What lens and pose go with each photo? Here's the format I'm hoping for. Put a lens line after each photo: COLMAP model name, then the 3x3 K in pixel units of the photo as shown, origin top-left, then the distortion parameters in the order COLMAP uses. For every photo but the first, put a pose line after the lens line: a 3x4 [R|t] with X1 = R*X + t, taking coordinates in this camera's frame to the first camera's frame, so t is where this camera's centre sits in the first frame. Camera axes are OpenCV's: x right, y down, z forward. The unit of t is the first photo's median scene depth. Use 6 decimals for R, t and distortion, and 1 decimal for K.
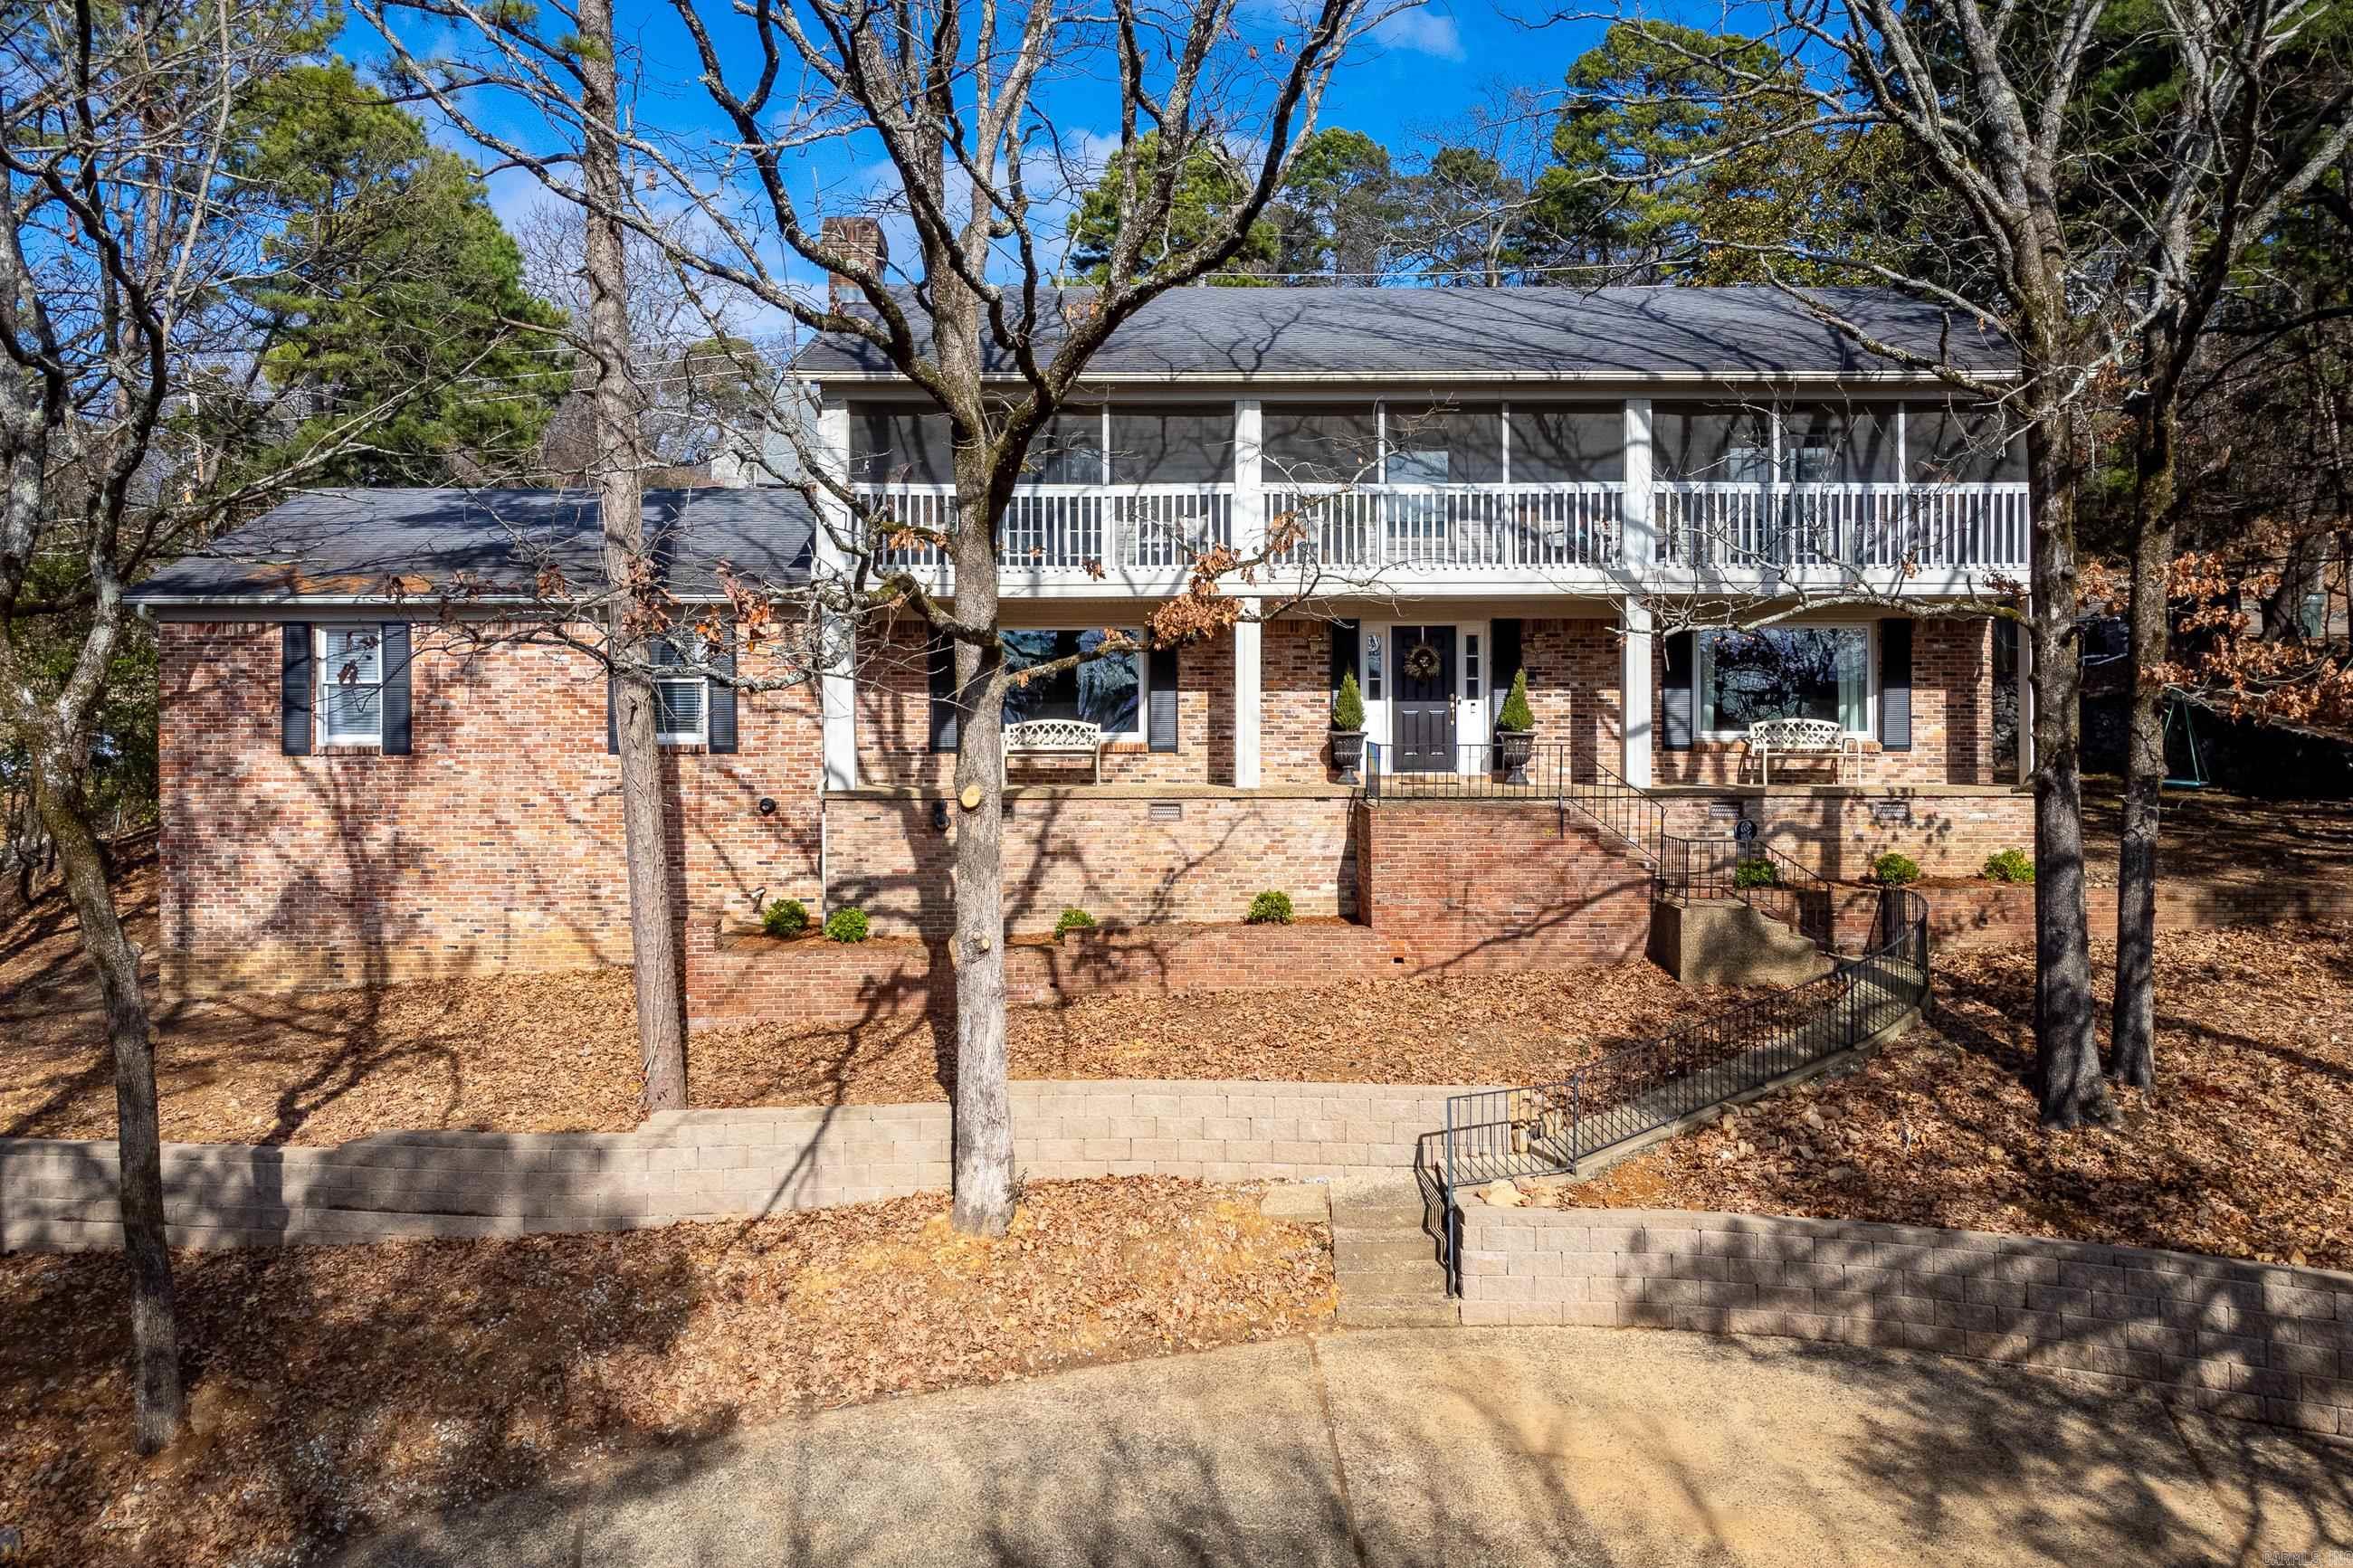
lens RADIAL K [[1685.3, 0, 1176.5], [0, 1685.3, 784.0], [0, 0, 1]] dist [0.001000, -0.090805]
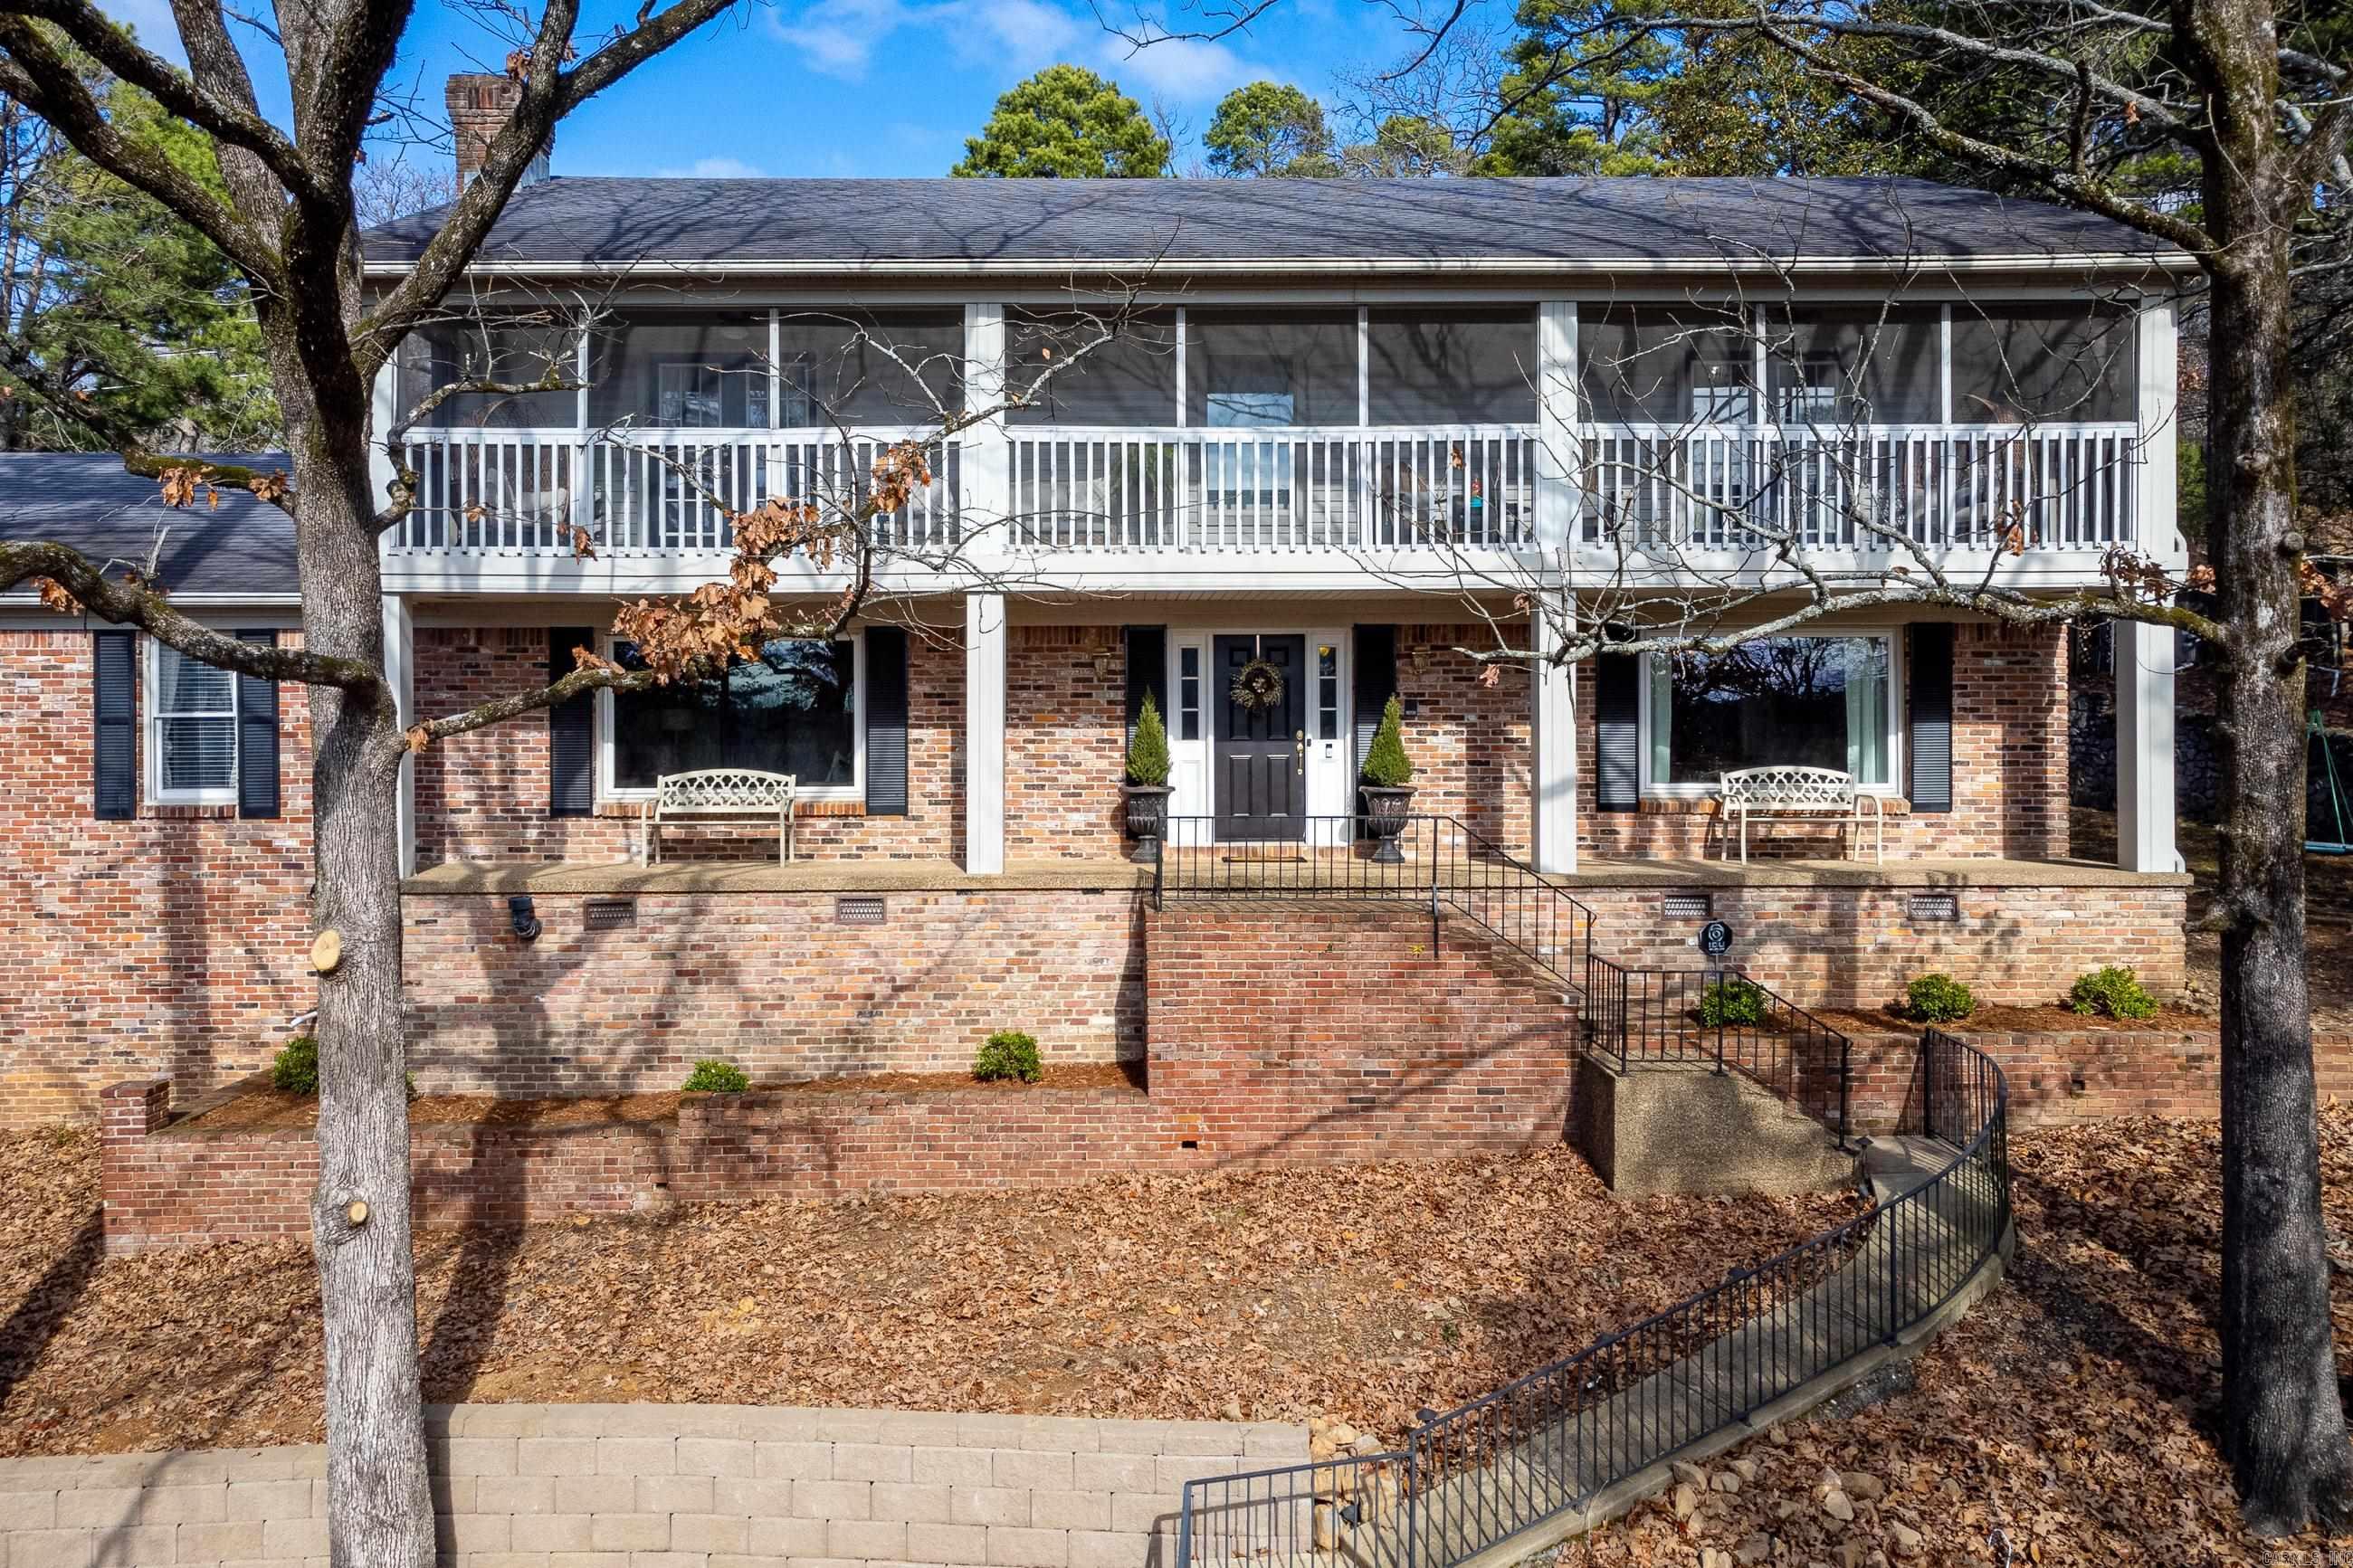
lens RADIAL K [[1618.5, 0, 1176.5], [0, 1618.5, 784.0], [0, 0, 1]] dist [-0.005318, -0.004618]
pose [[0.999983, -0.001783, 0.005524, 0.116539], [0.001757, 0.999987, 0.004719, -0.037211], [-0.005533, -0.004709, 0.999974, 0.347457]]
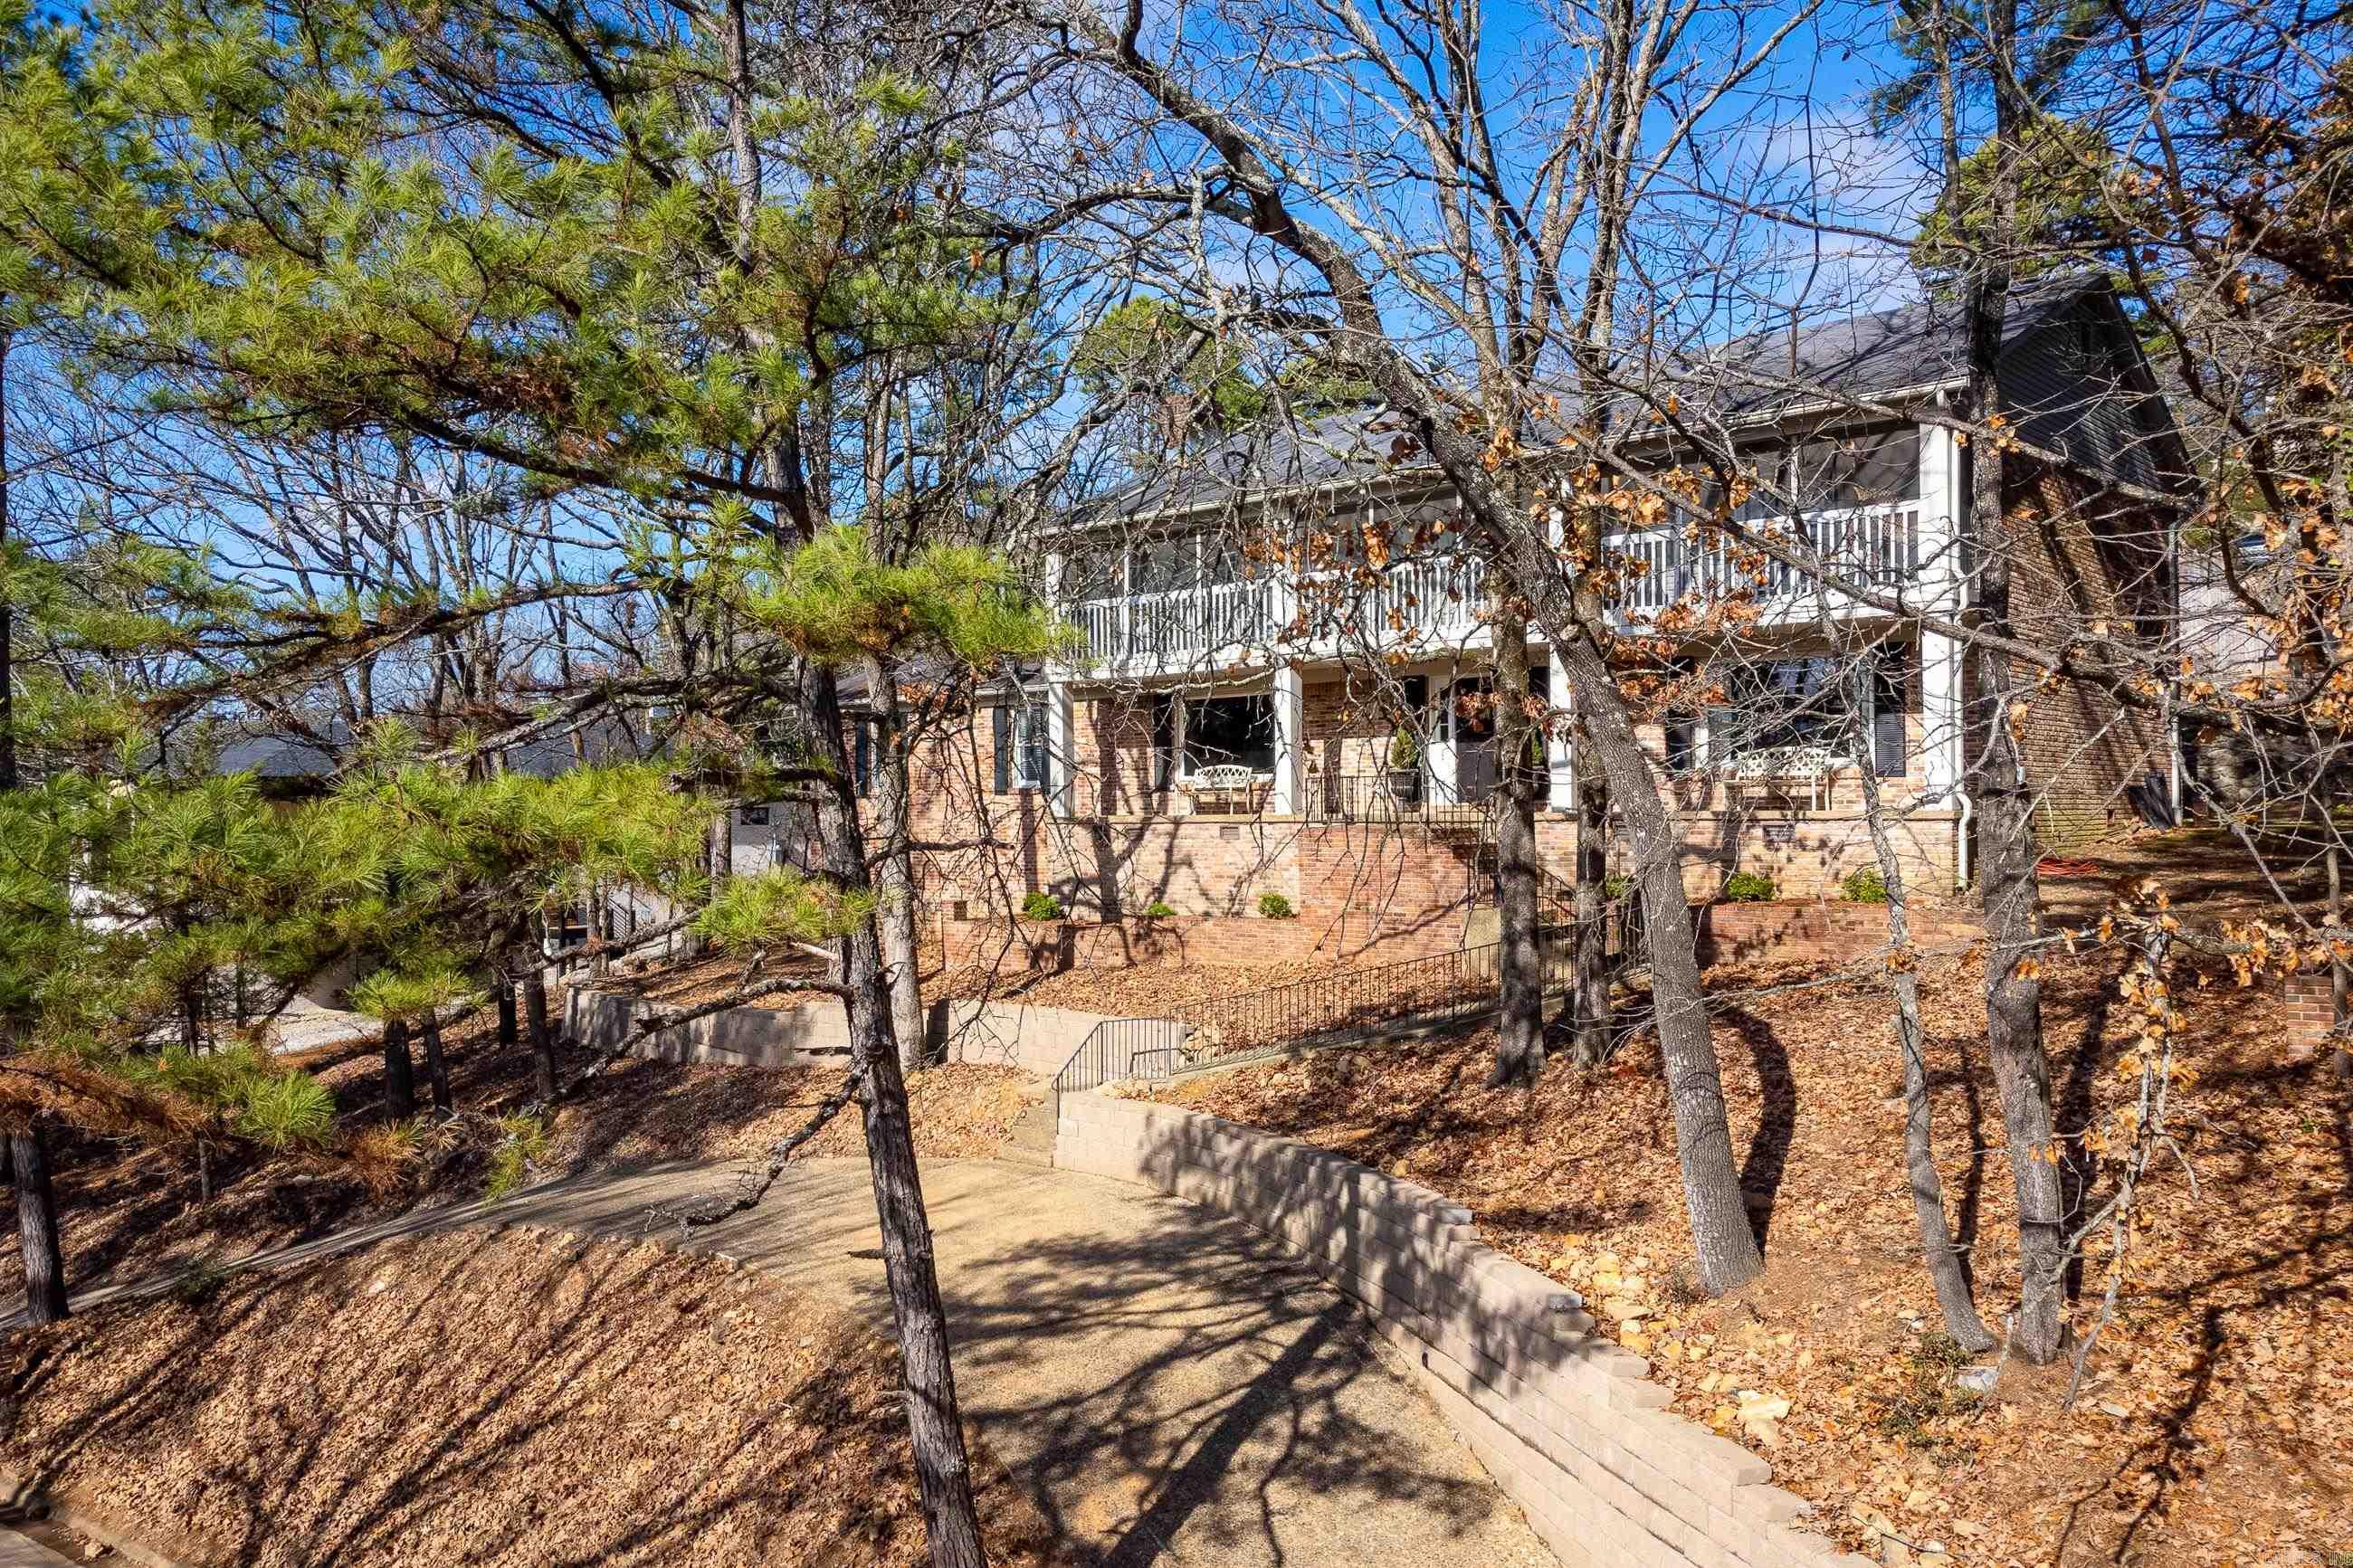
lens RADIAL K [[1739.0, 0, 1176.5], [0, 1739.0, 784.0], [0, 0, 1]] dist [-0.001152, -0.101546]
pose [[0.776189, -0.013701, -0.630352, 0.807797], [-0.009524, 0.999395, -0.033449, 0.024710], [0.630429, 0.031966, 0.775589, -0.087486]]
